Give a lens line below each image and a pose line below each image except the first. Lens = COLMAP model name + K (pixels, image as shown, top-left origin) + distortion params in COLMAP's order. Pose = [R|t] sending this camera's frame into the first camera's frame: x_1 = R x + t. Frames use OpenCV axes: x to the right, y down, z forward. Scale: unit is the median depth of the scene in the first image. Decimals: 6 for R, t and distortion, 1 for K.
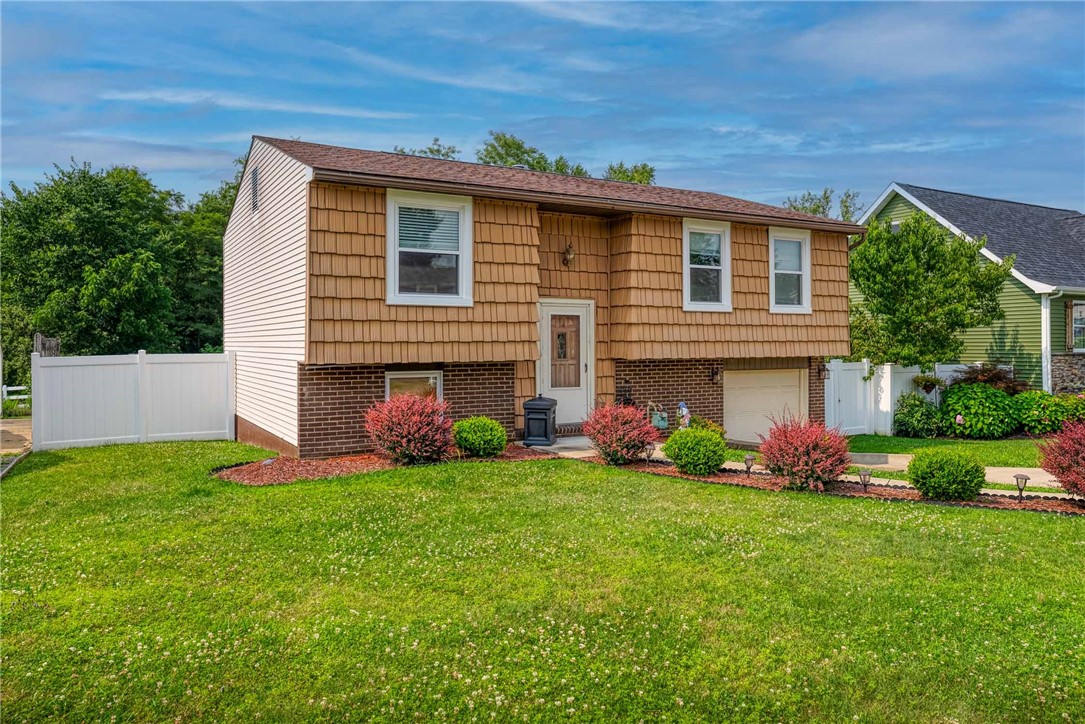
lens RADIAL K [[796.8, 0, 542.5], [0, 796.8, 362.0], [0, 0, 1]] dist [-0.011216, -0.003000]
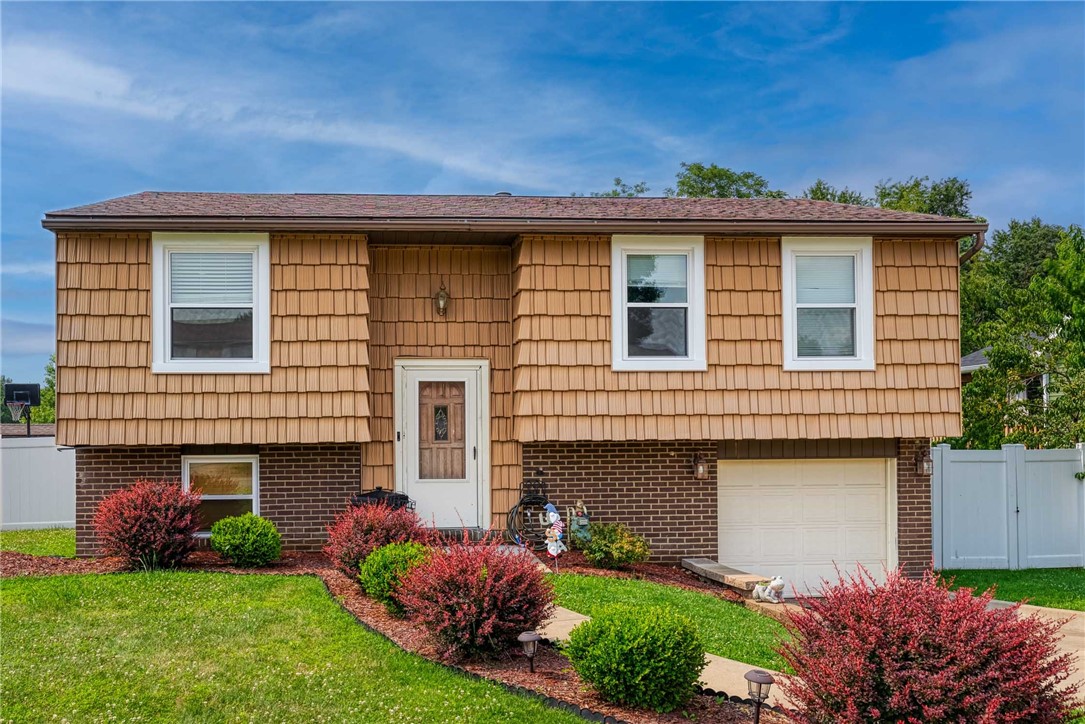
lens RADIAL K [[912.0, 0, 542.5], [0, 912.0, 416.8], [0, 0, 1]] dist [-0.003047, -0.005306]
pose [[0.897297, -0.004208, -0.441408, 0.486430], [-0.005545, 0.999768, -0.020802, -0.008625], [0.441393, 0.021113, 0.897065, 0.283780]]
